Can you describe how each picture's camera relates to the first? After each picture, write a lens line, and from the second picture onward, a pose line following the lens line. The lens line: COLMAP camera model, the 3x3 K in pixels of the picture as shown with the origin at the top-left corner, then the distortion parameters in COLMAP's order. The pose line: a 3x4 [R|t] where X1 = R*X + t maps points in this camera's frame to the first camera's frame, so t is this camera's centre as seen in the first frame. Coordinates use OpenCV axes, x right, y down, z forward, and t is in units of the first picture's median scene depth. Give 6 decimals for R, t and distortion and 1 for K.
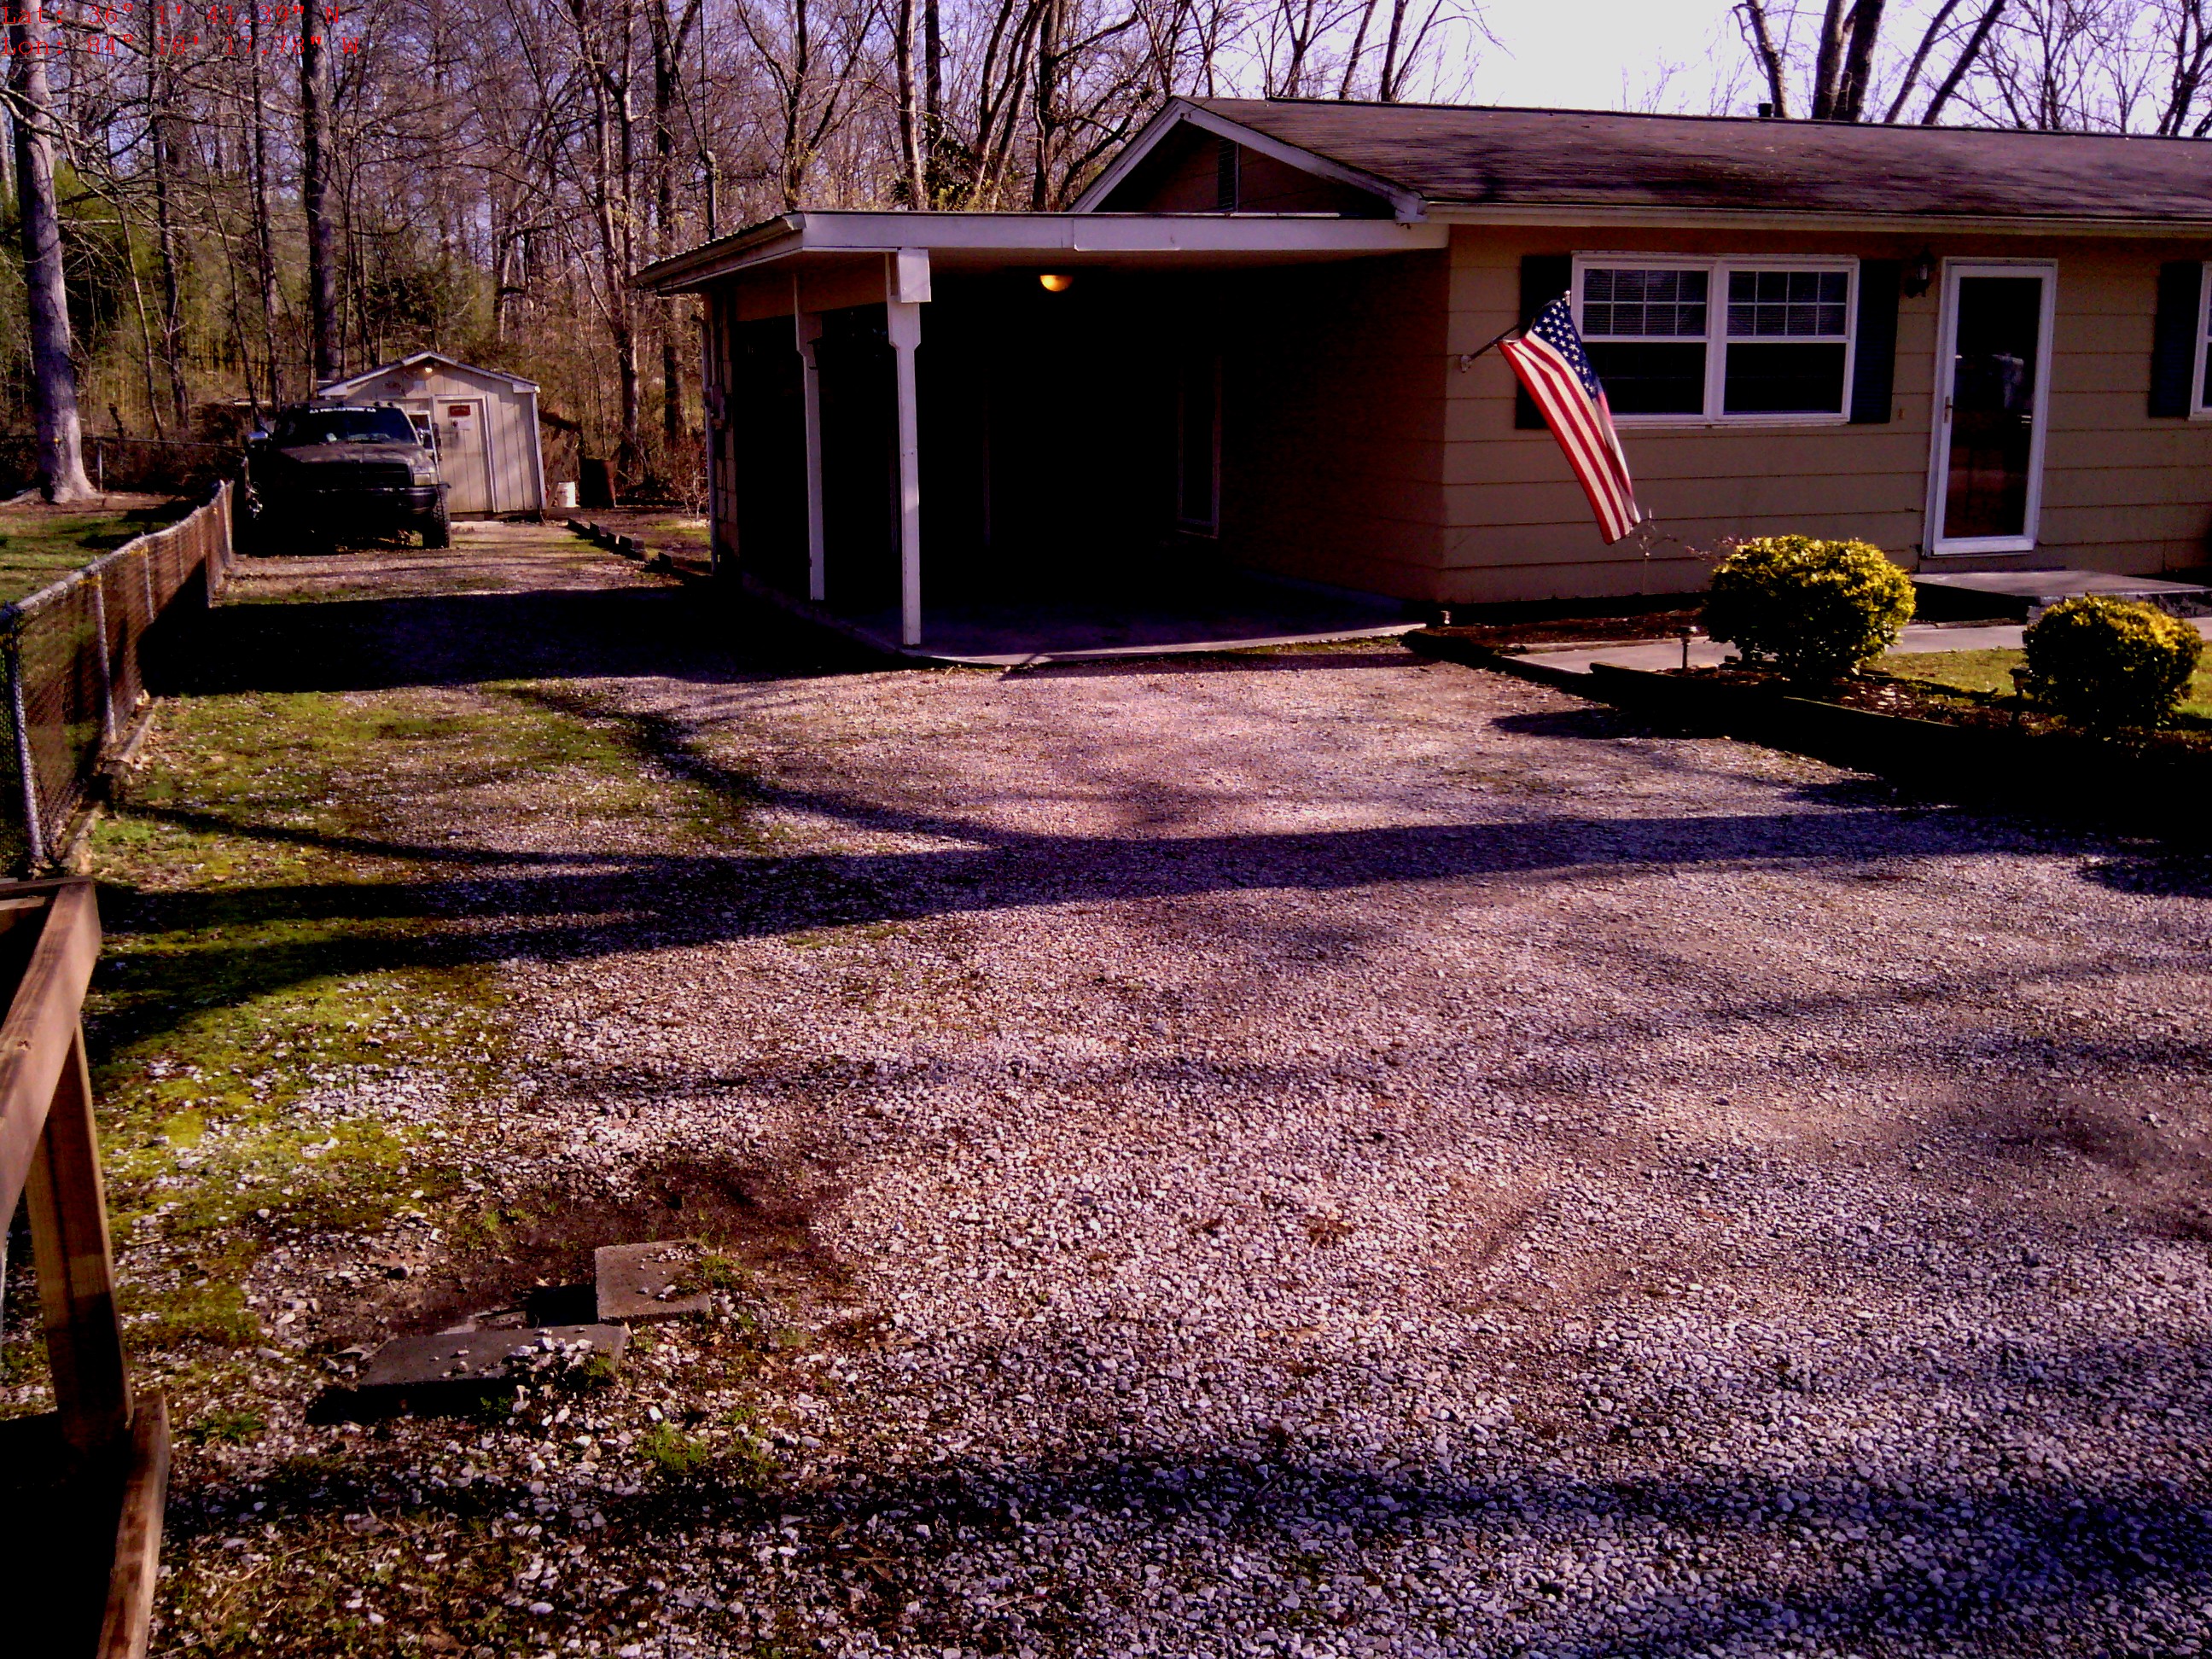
lens RADIAL K [[1971.7, 0, 1106.0], [0, 1971.7, 829.5], [0, 0, 1]] dist [0.051973, -0.138220]
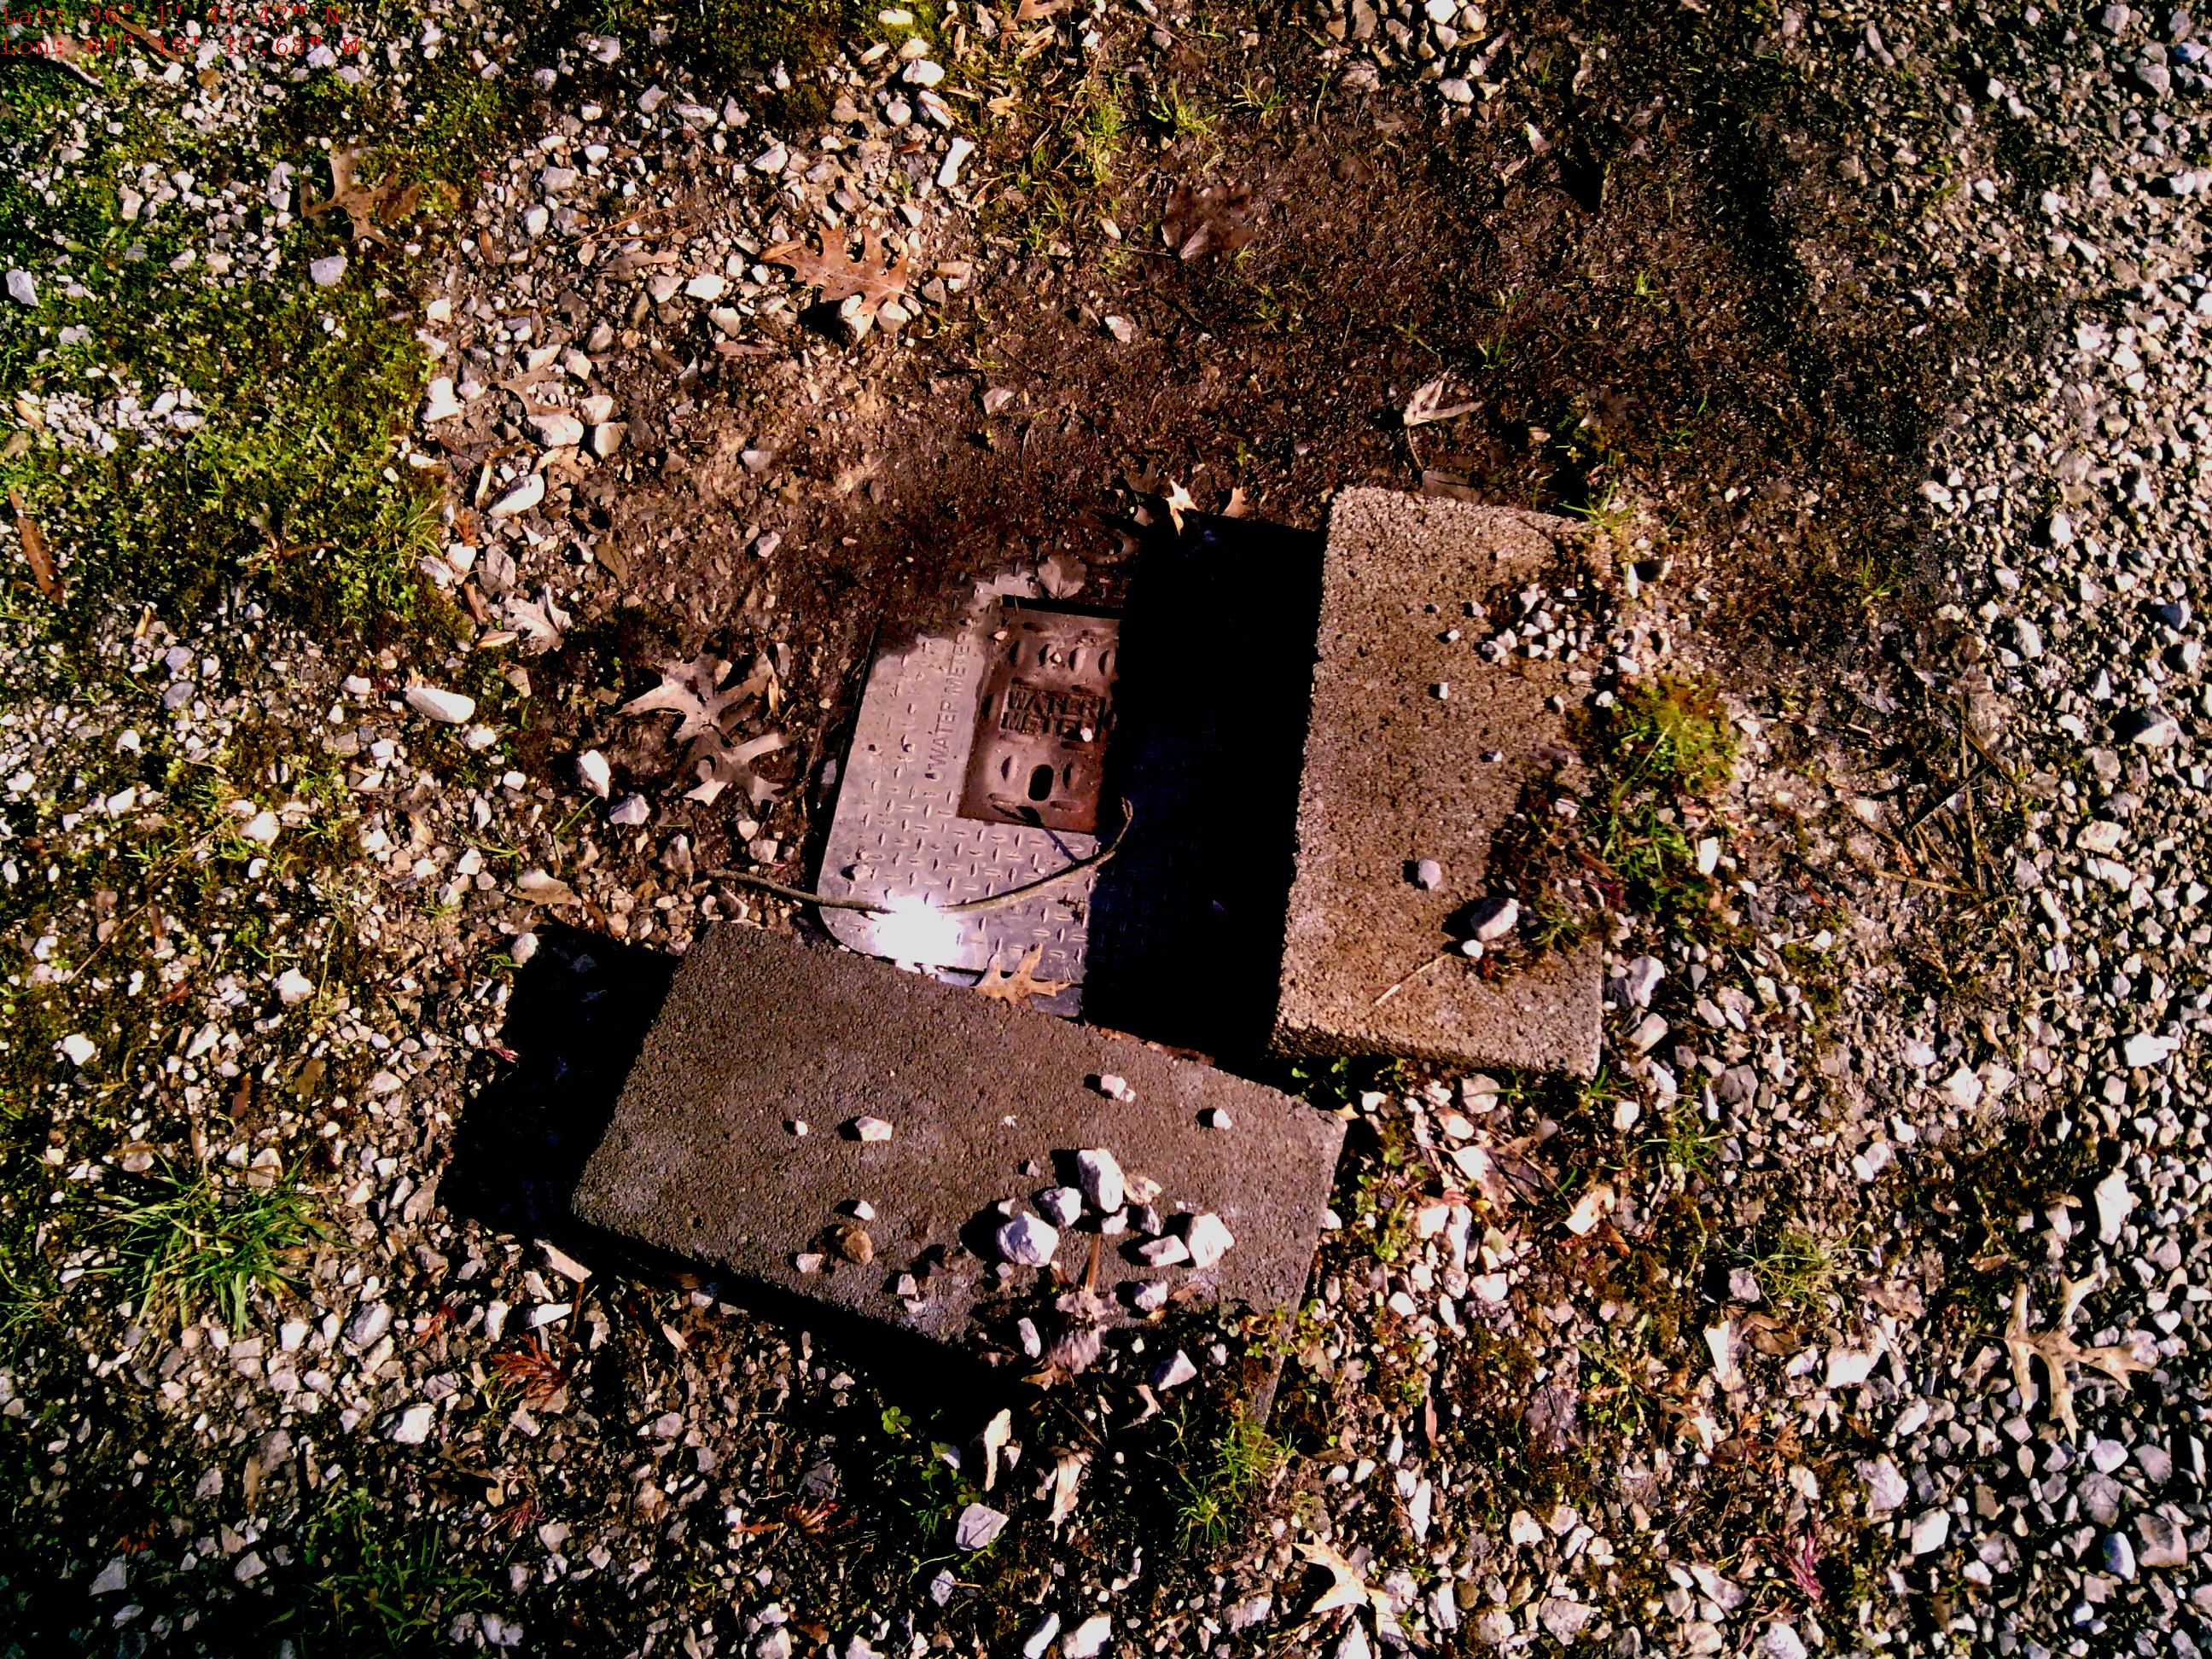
lens RADIAL K [[1971.7, 0, 1106.0], [0, 1971.7, 829.5], [0, 0, 1]] dist [0.051973, -0.138220]
pose [[0.913978, 0.390698, -0.109537, -0.227525], [-0.131119, 0.539850, 0.831486, -0.040413], [0.383994, -0.745598, 0.544639, 0.729577]]
